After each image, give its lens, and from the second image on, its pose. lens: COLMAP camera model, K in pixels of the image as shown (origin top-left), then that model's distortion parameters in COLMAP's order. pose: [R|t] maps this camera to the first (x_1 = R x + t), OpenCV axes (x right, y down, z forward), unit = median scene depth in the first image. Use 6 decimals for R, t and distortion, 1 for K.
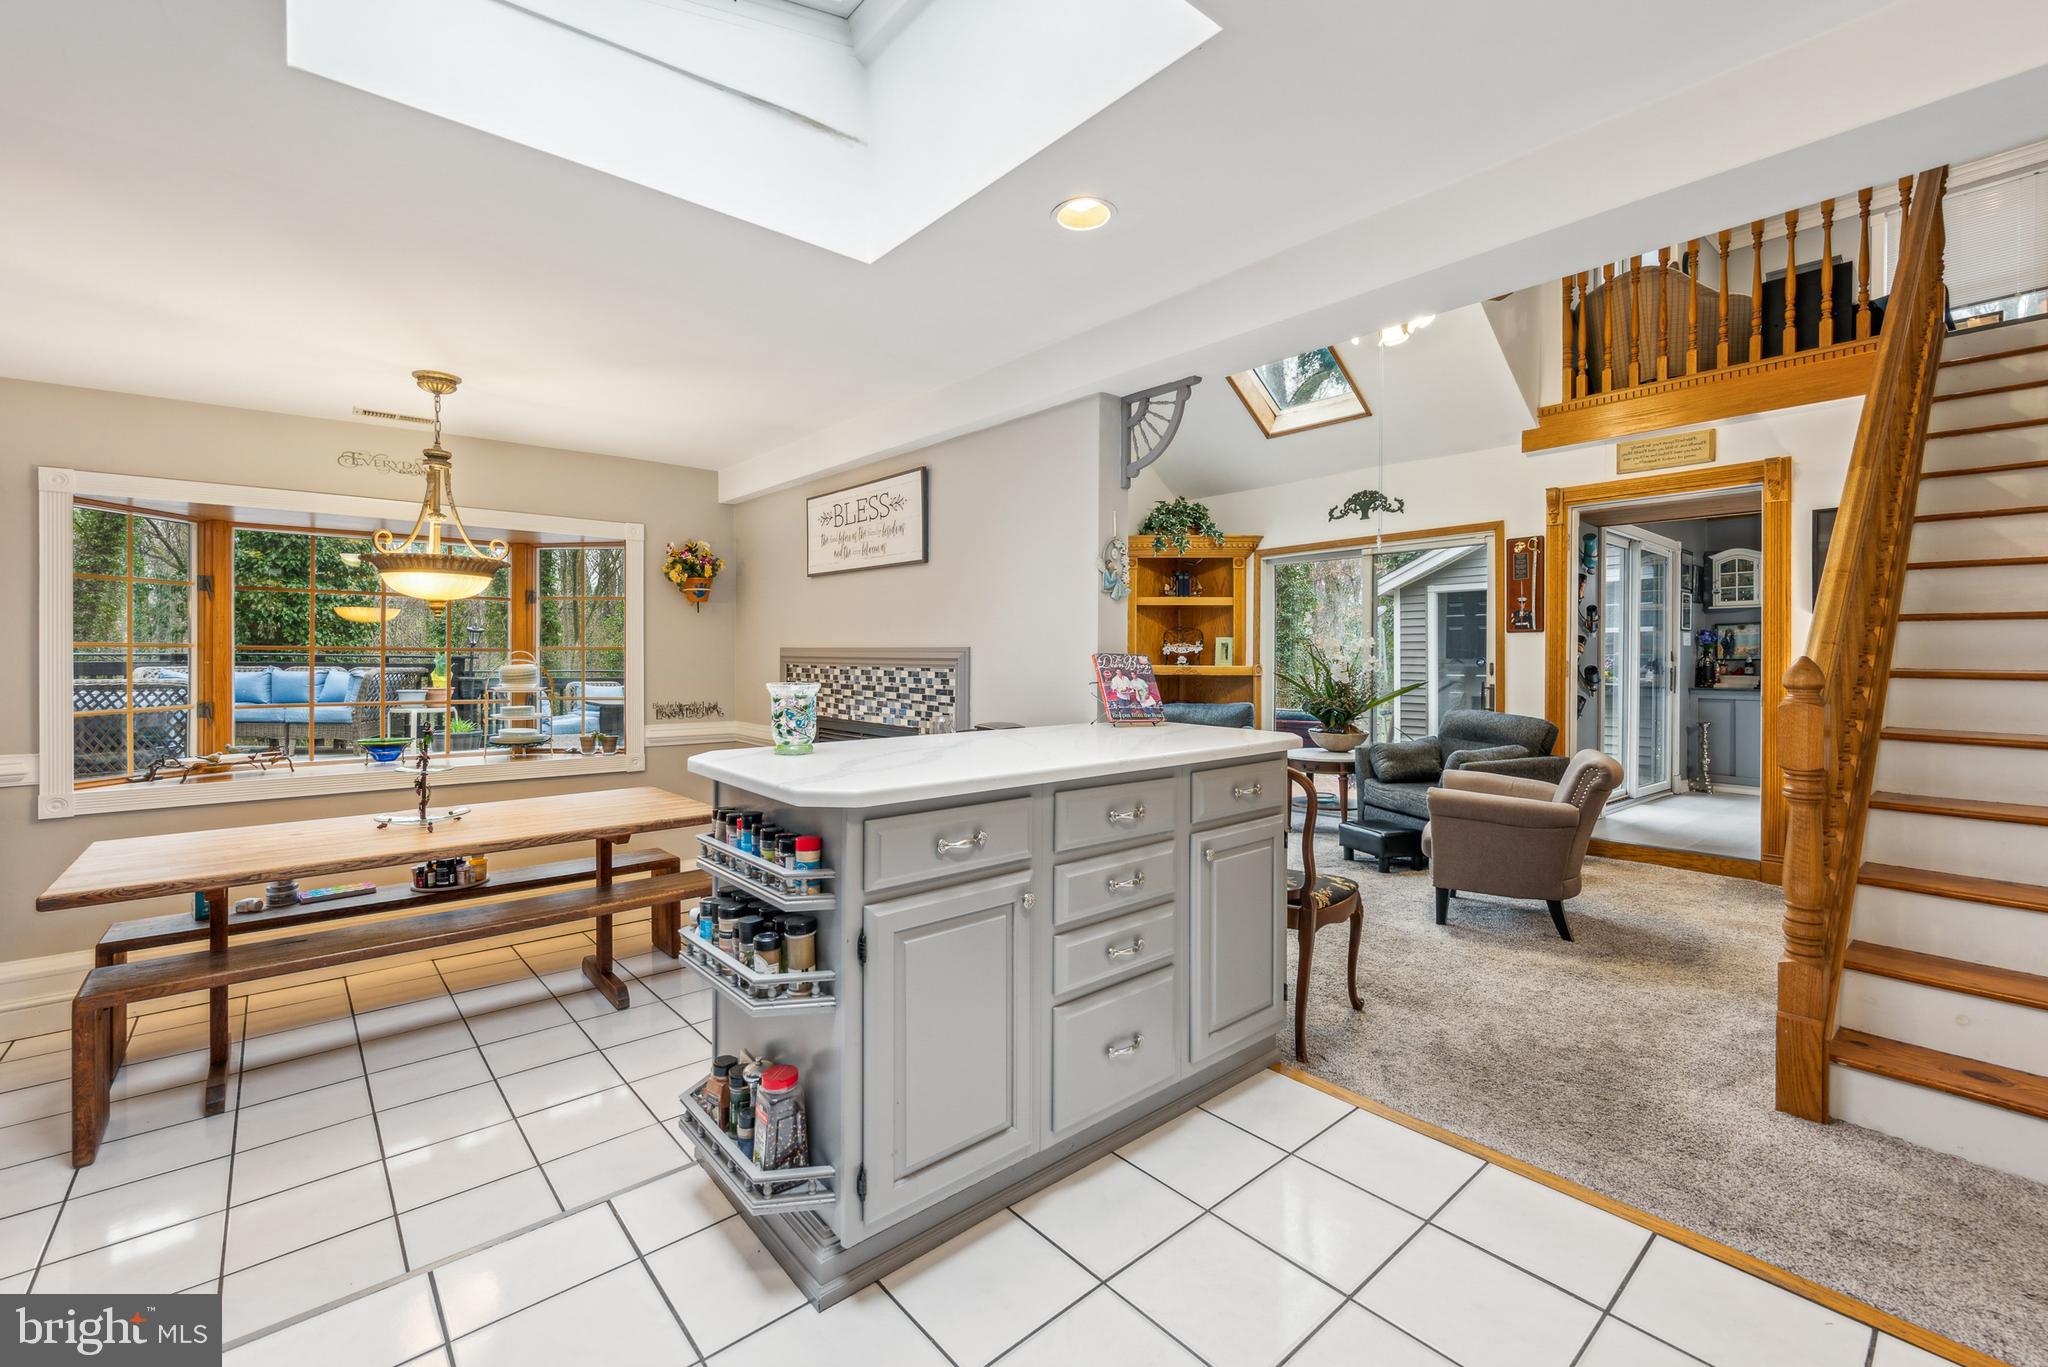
lens RADIAL K [[842.8, 0, 978.0], [0, 842.8, 661.6], [0, 0, 1]] dist [0.002760, 0.000328]
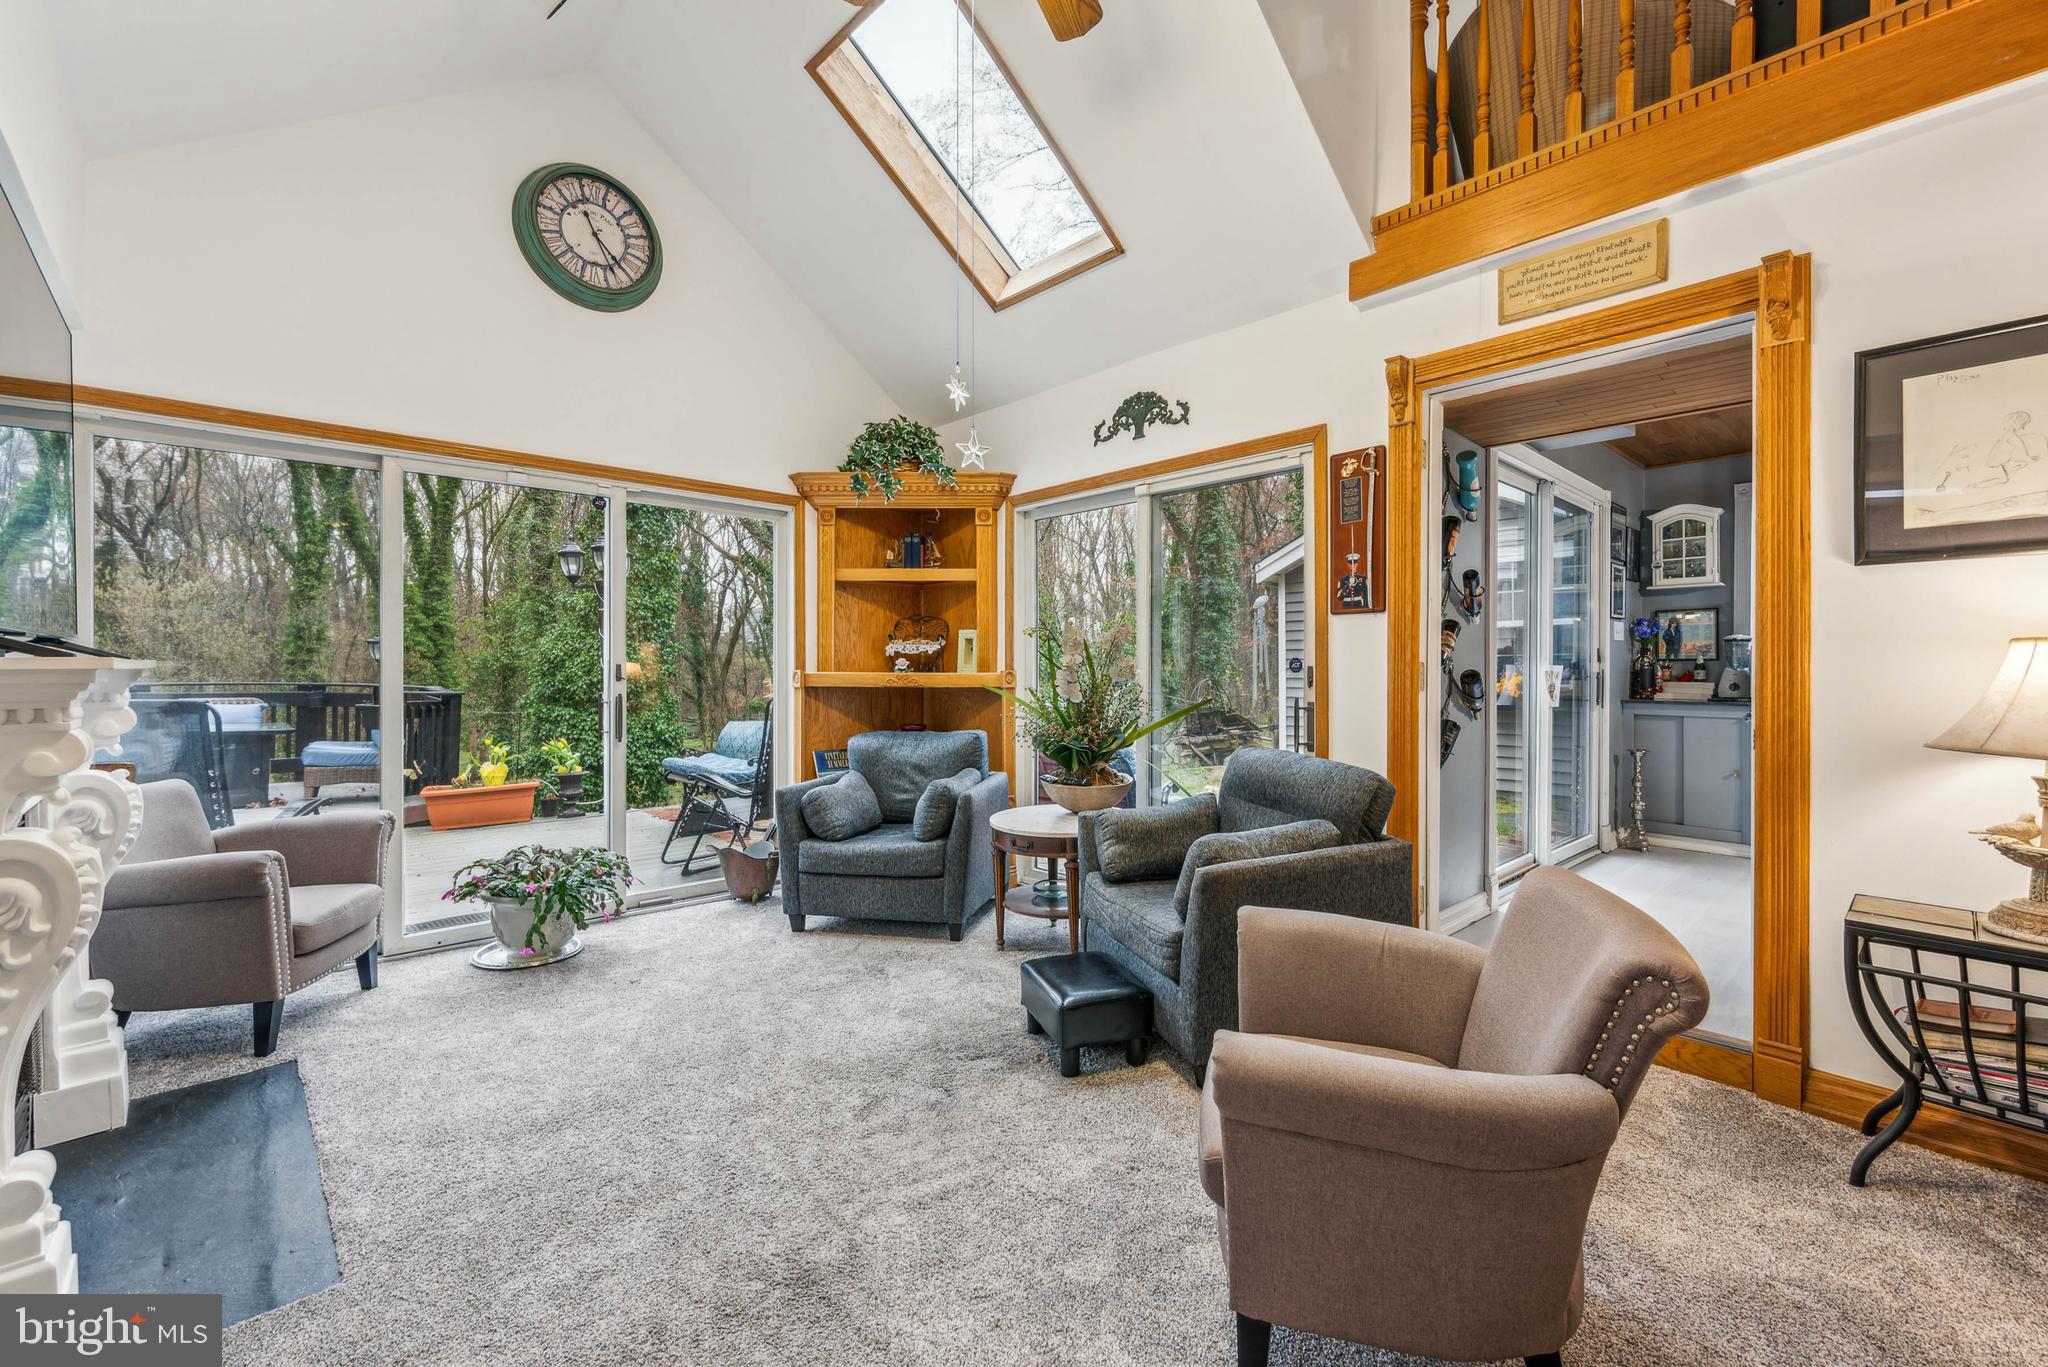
lens RADIAL K [[842.8, 0, 1028.2], [0, 842.8, 670.9], [0, 0, 1]] dist [0.002760, 0.000328]
pose [[0.996251, -0.005086, 0.086355, 0.327241], [0.004647, 0.999975, 0.005279, 0.000635], [-0.086379, -0.004858, 0.996250, 0.387719]]
